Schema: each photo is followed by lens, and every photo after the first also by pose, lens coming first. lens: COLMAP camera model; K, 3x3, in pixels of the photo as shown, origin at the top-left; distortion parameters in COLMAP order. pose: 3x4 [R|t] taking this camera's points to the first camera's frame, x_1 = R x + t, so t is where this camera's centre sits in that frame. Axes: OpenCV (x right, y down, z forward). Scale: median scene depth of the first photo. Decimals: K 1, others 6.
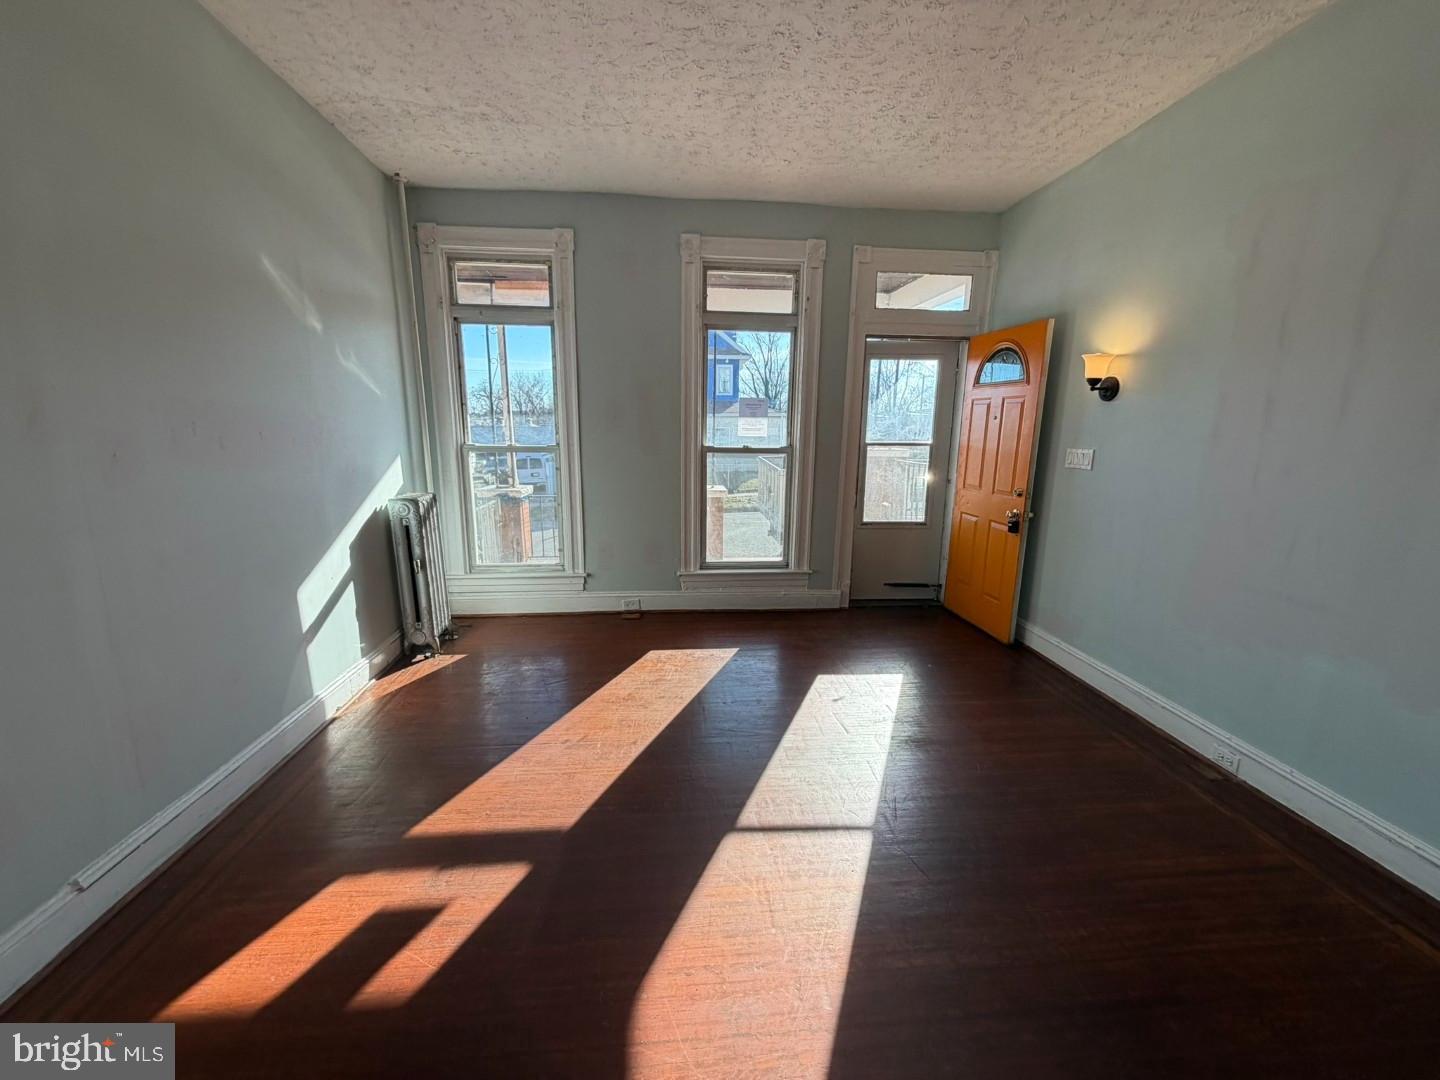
lens RADIAL K [[573.6, 0, 716.4], [0, 573.6, 540.0], [0, 0, 1]] dist [-0.002945, 0.000519]
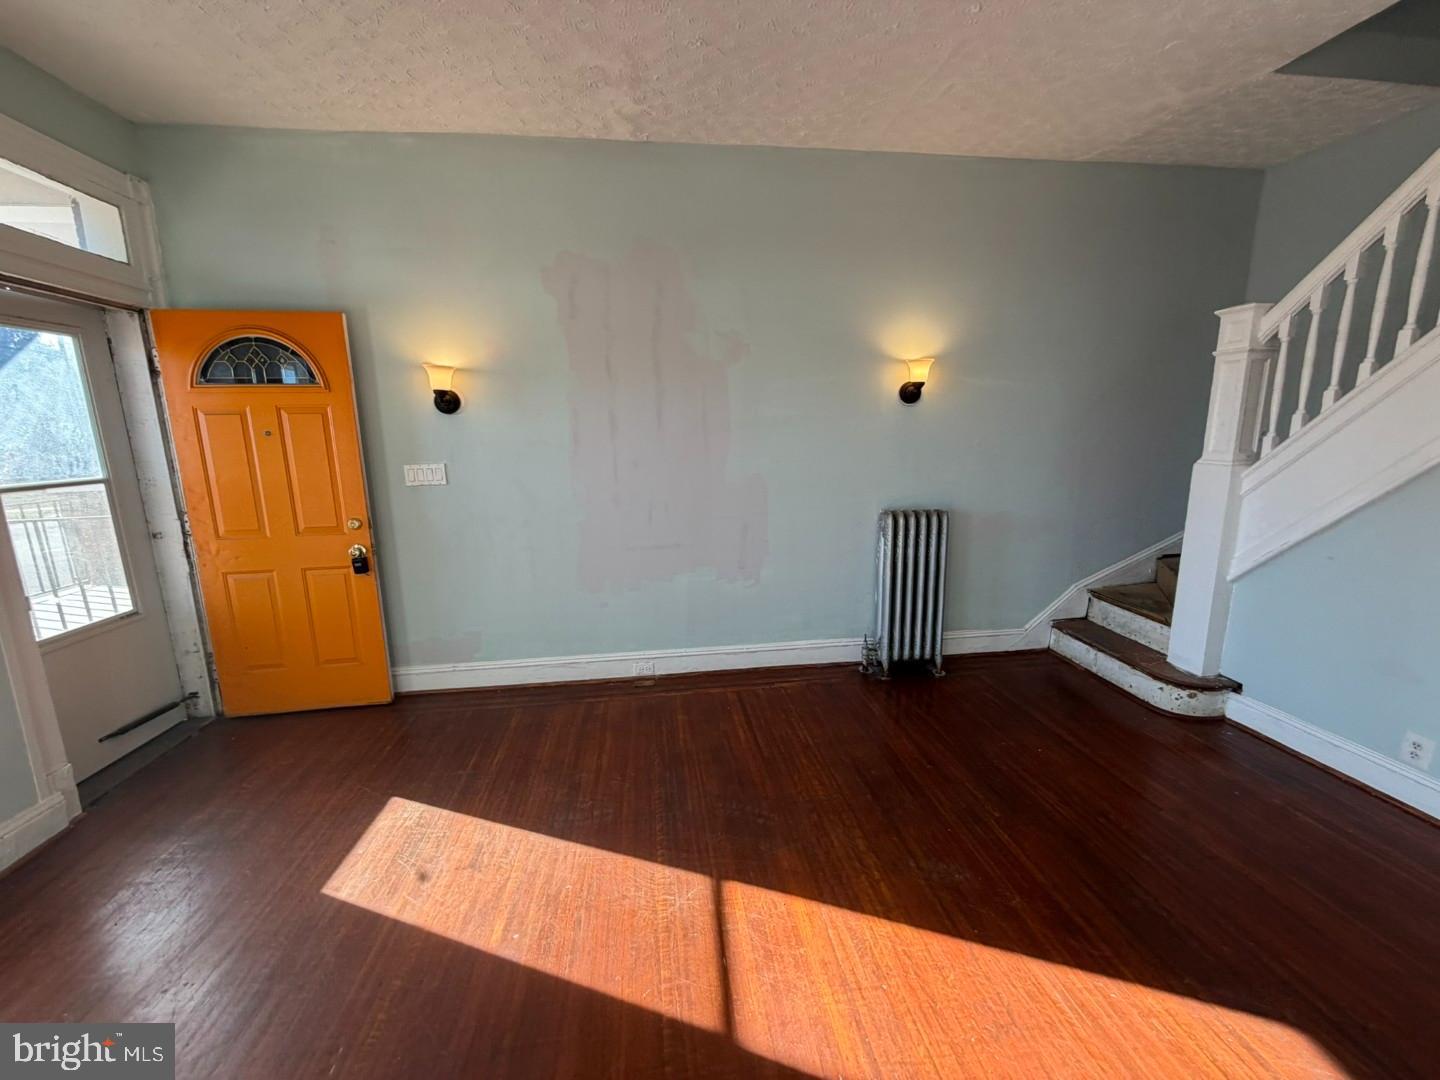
lens RADIAL K [[573.6, 0, 716.4], [0, 573.6, 540.0], [0, 0, 1]] dist [-0.002945, 0.000519]
pose [[-0.042086, -0.197429, 0.979413, -0.324296], [0.218524, 0.954729, 0.201843, -0.124102], [-0.974924, 0.222520, 0.002962, 0.551838]]
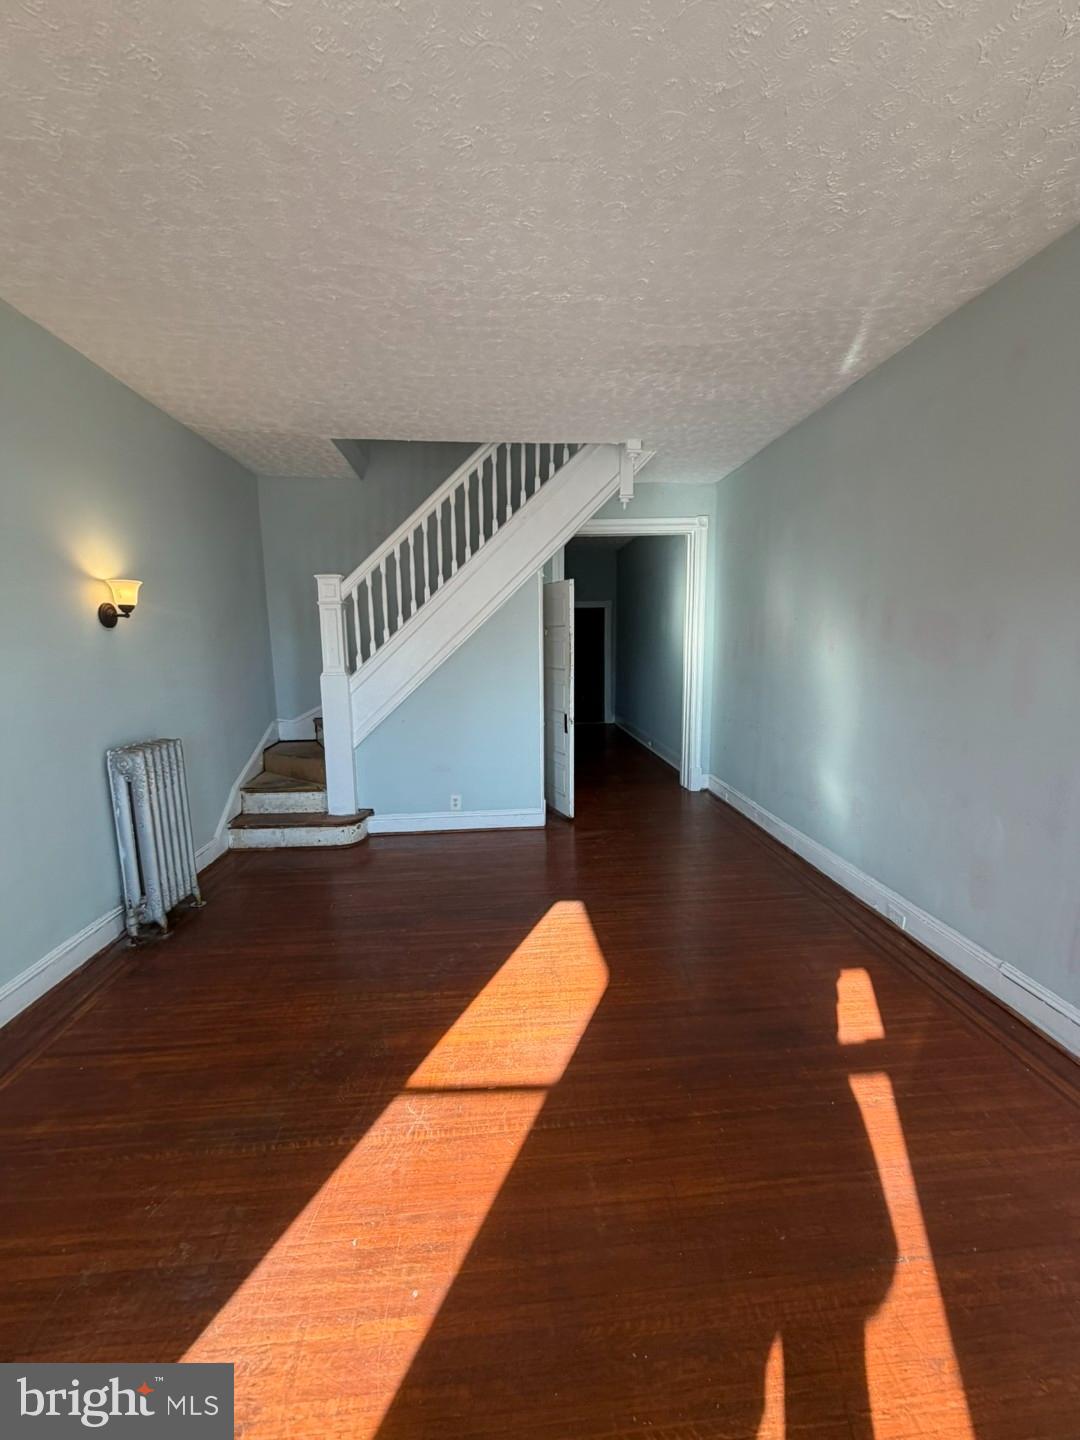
lens RADIAL K [[573.6, 0, 541.0], [0, 573.6, 717.4], [0, 0, 1]] dist [-0.002945, 0.000519]
pose [[-0.999969, 0.003995, 0.006781, 0.022584], [0.006044, 0.941633, 0.336586, -0.239881], [-0.005041, 0.336617, -0.941628, 1.050826]]
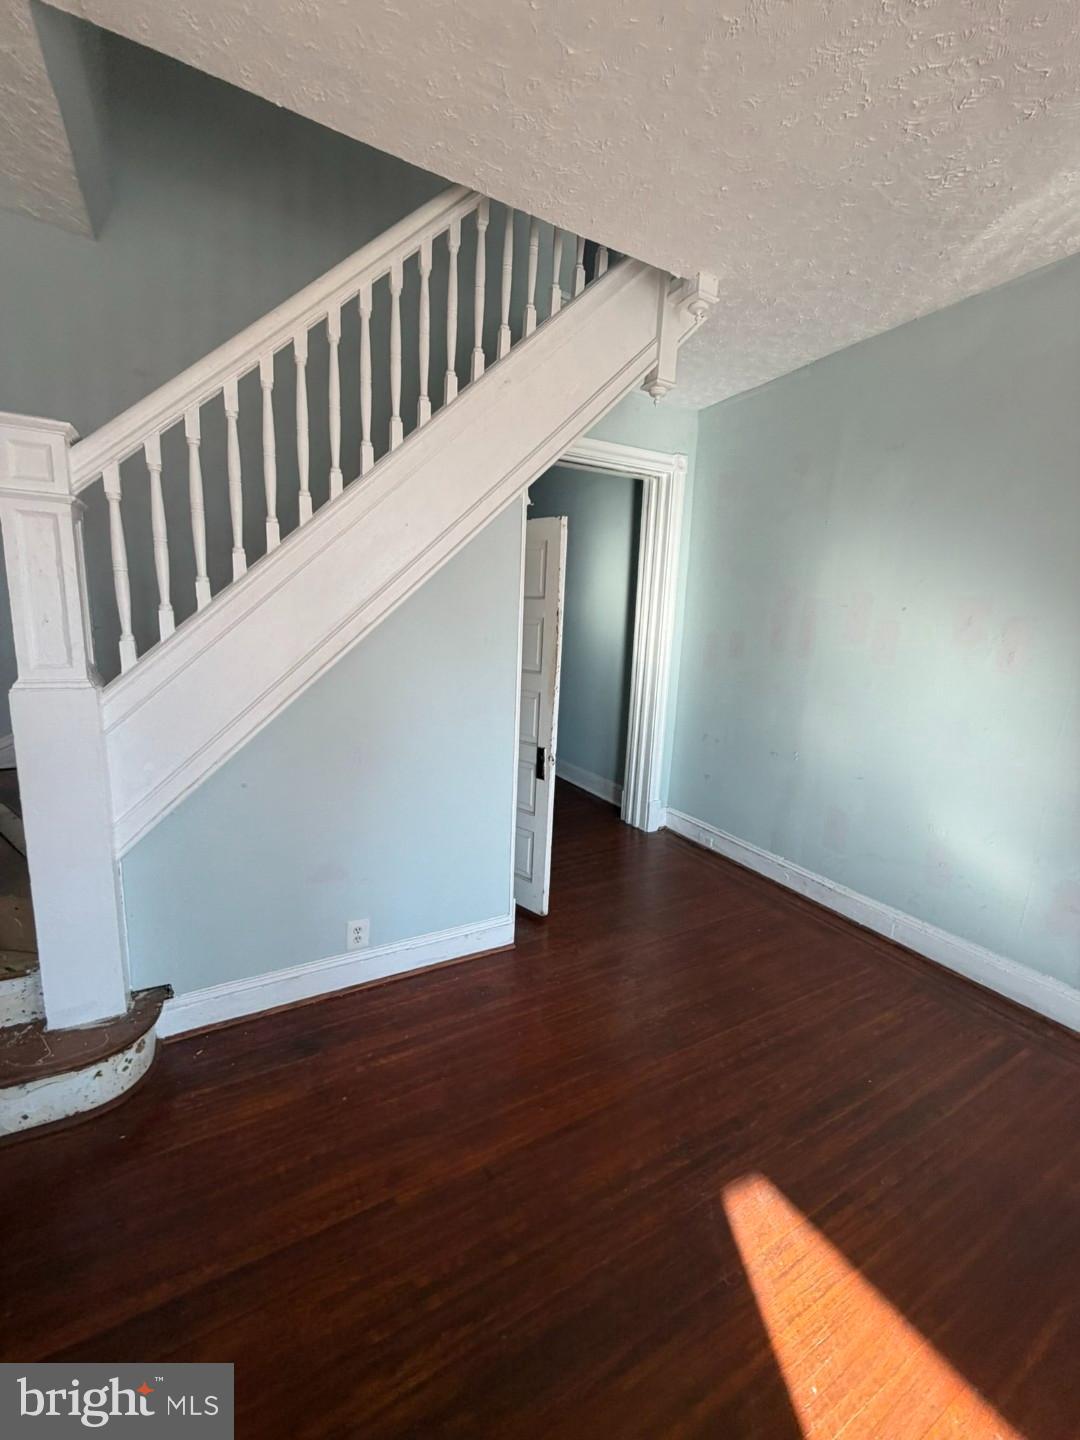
lens RADIAL K [[573.6, 0, 541.0], [0, 573.6, 717.4], [0, 0, 1]] dist [-0.002945, 0.000519]
pose [[-0.910863, 0.027547, -0.411789, 0.315536], [-0.127584, 0.930102, 0.344431, -0.100461], [0.392494, 0.366267, -0.843681, 0.405062]]
